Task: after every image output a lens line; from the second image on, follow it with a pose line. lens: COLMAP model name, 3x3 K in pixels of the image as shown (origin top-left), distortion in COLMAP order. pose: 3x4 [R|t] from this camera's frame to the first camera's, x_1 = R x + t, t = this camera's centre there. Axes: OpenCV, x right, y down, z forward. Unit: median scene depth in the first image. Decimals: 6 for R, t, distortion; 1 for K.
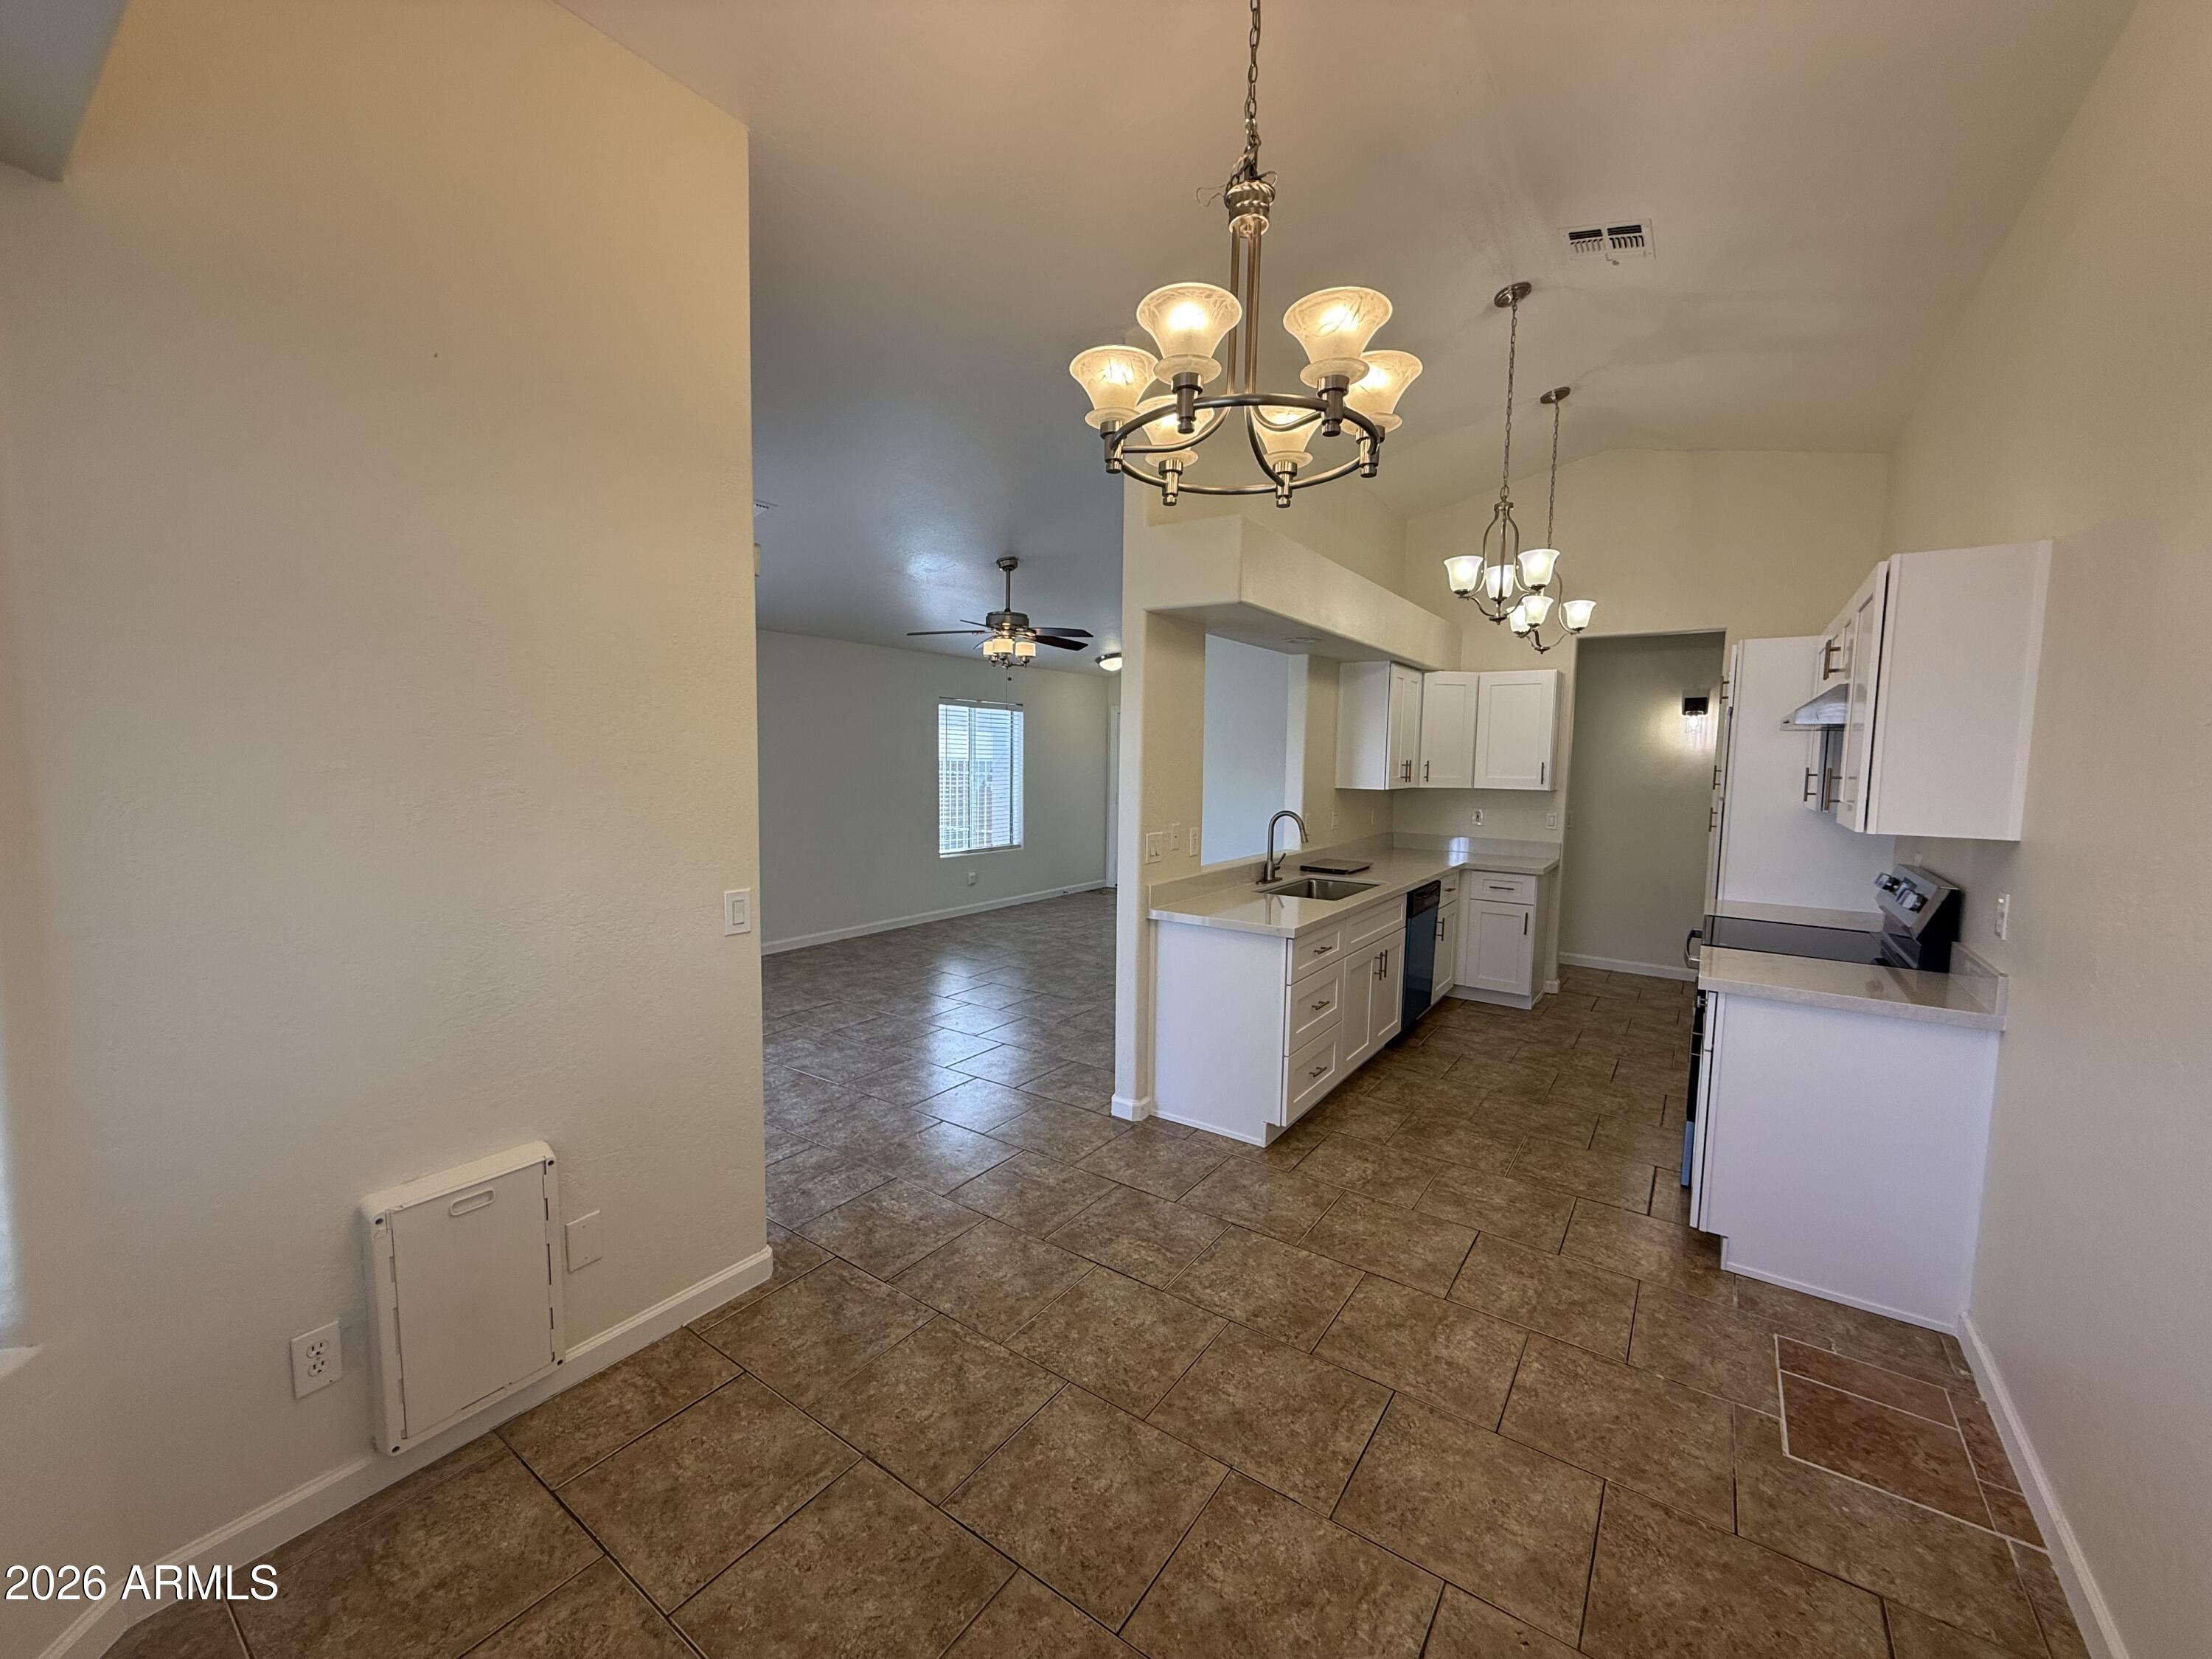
lens RADIAL K [[875.7, 0, 1090.2], [0, 875.7, 832.6], [0, 0, 1]] dist [-0.001530, 0.000042]
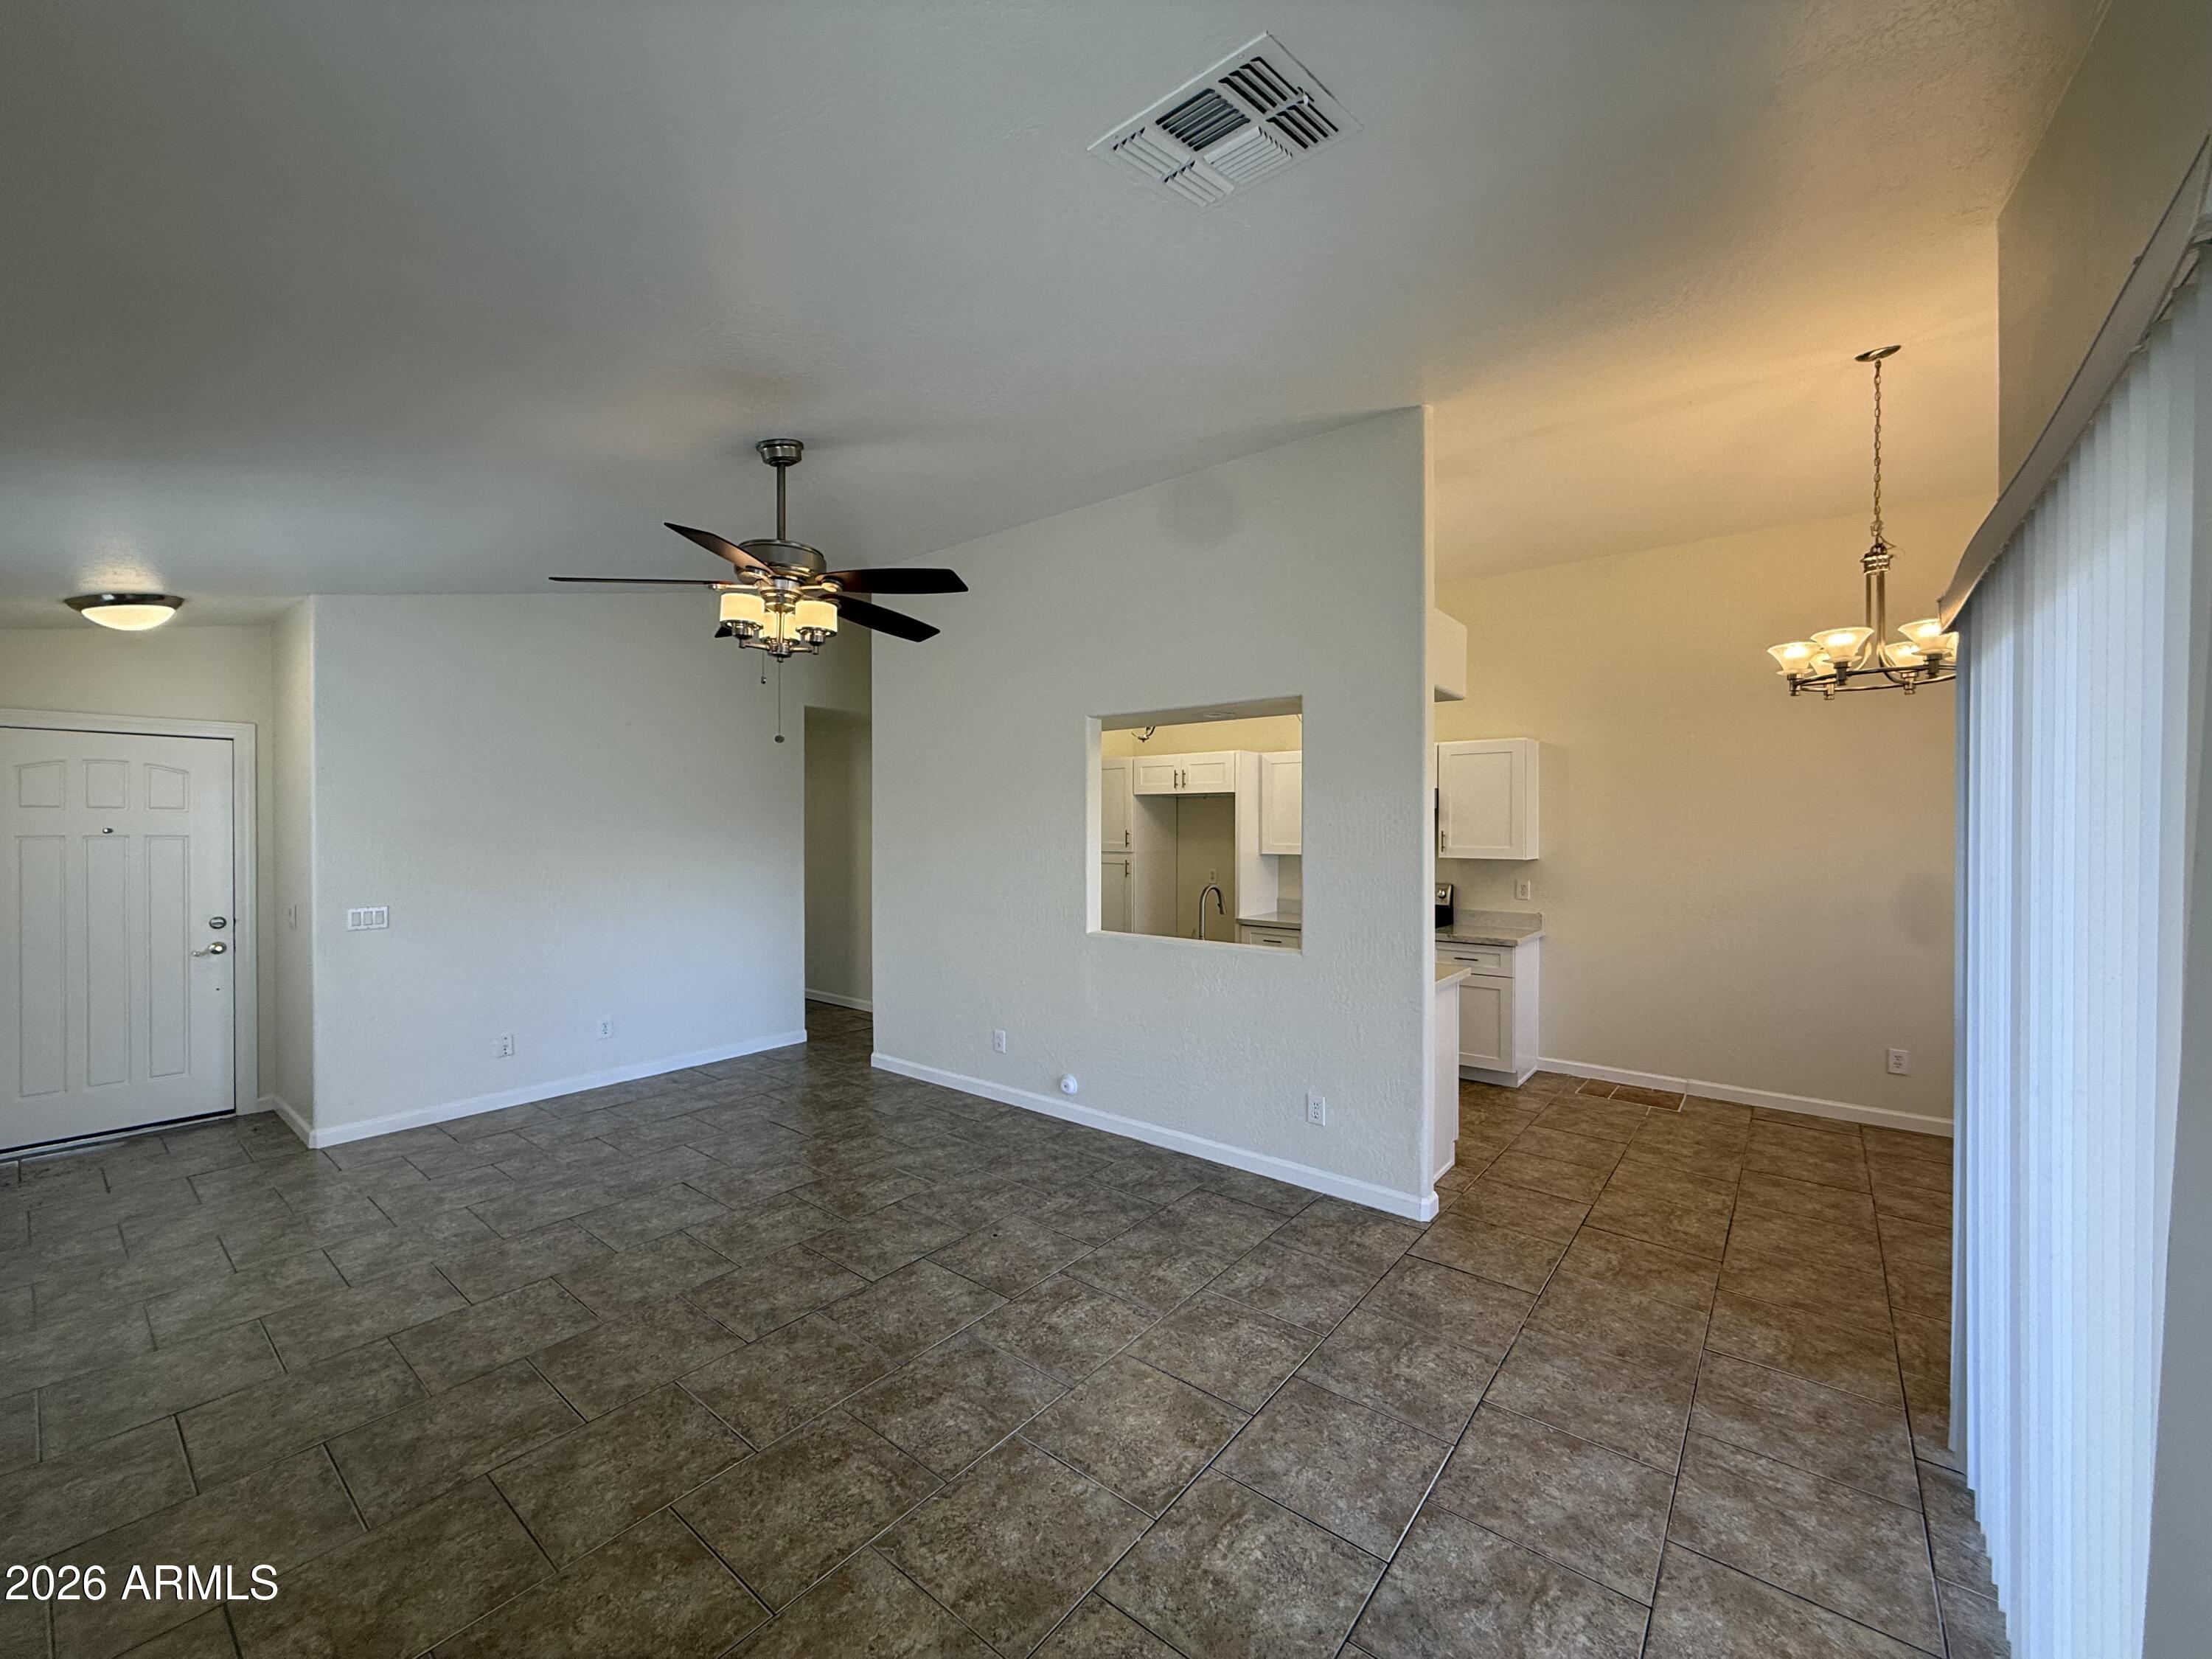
lens RADIAL K [[875.7, 0, 1094.3], [0, 875.7, 835.5], [0, 0, 1]] dist [-0.001530, 0.000042]
pose [[0.063466, -0.027930, 0.997593, -1.091485], [0.088257, 0.995849, 0.022266, -0.163576], [-0.994074, 0.086632, 0.065667, 1.506387]]
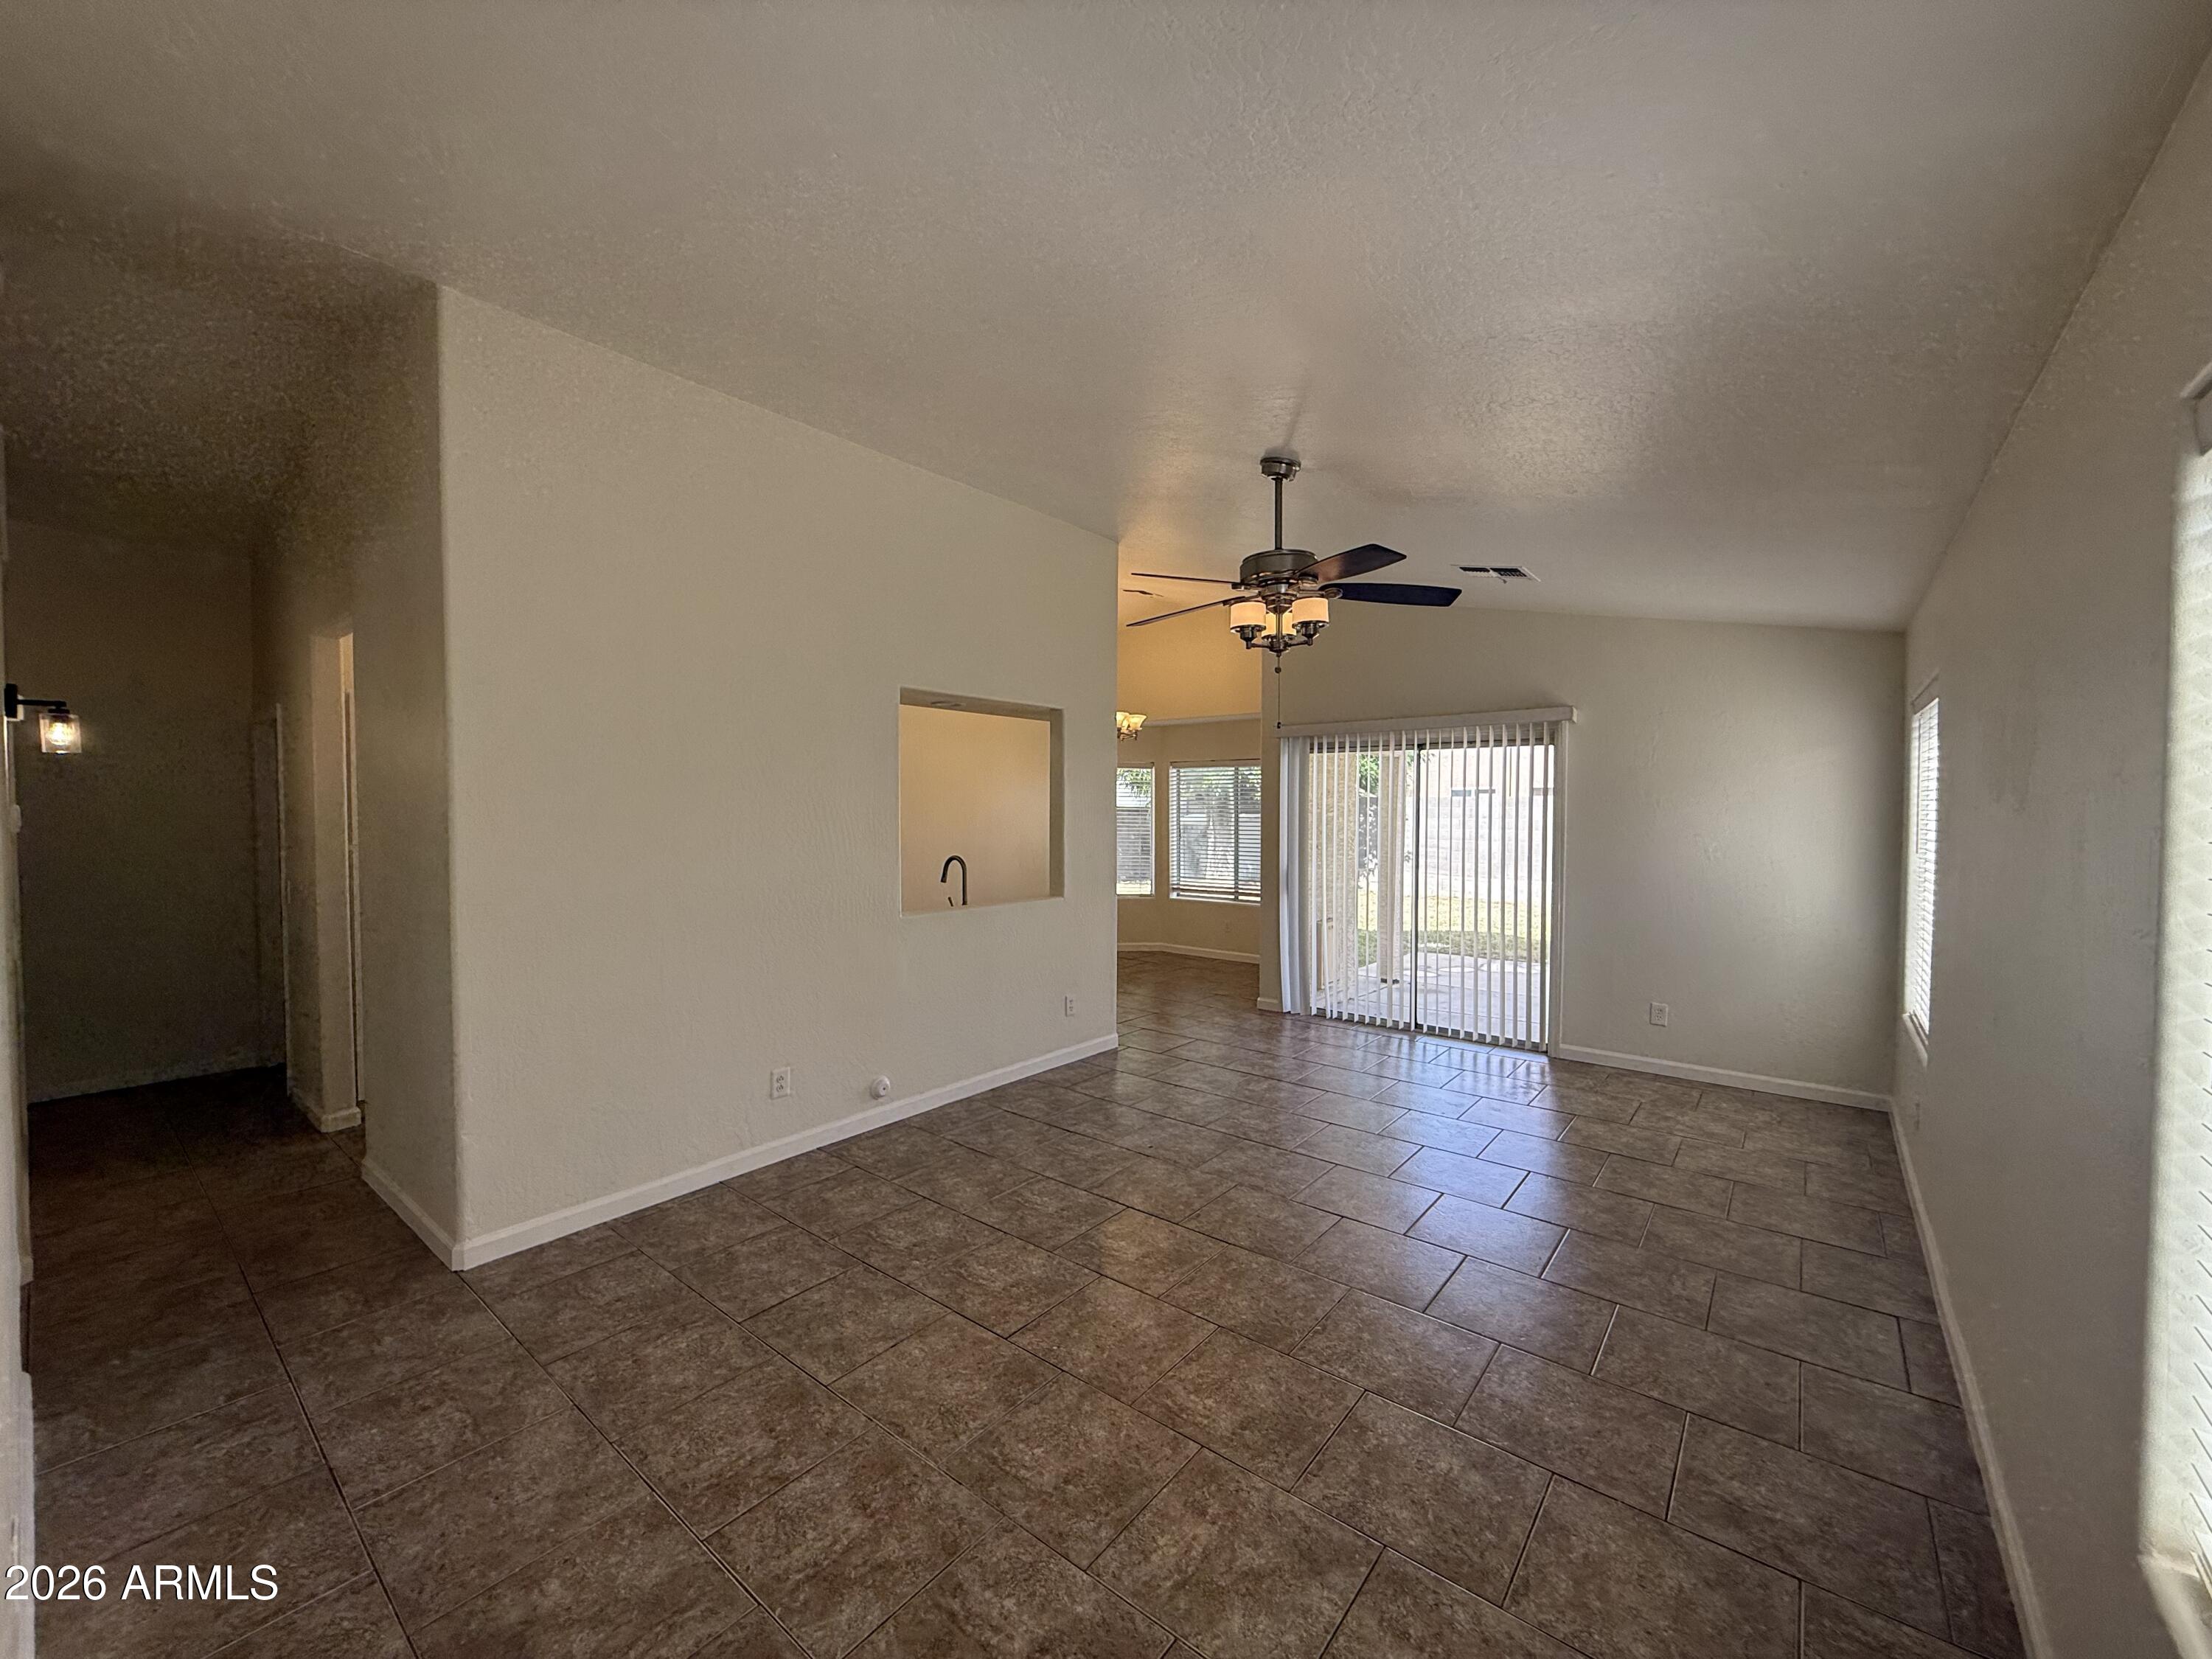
lens RADIAL K [[875.7, 0, 1108.7], [0, 875.7, 820.9], [0, 0, 1]] dist [-0.001530, 0.000042]
pose [[-0.998160, -0.017437, 0.058076, -0.052850], [-0.011308, 0.994487, 0.104245, -0.265317], [-0.059574, 0.103396, -0.992855, 2.951304]]
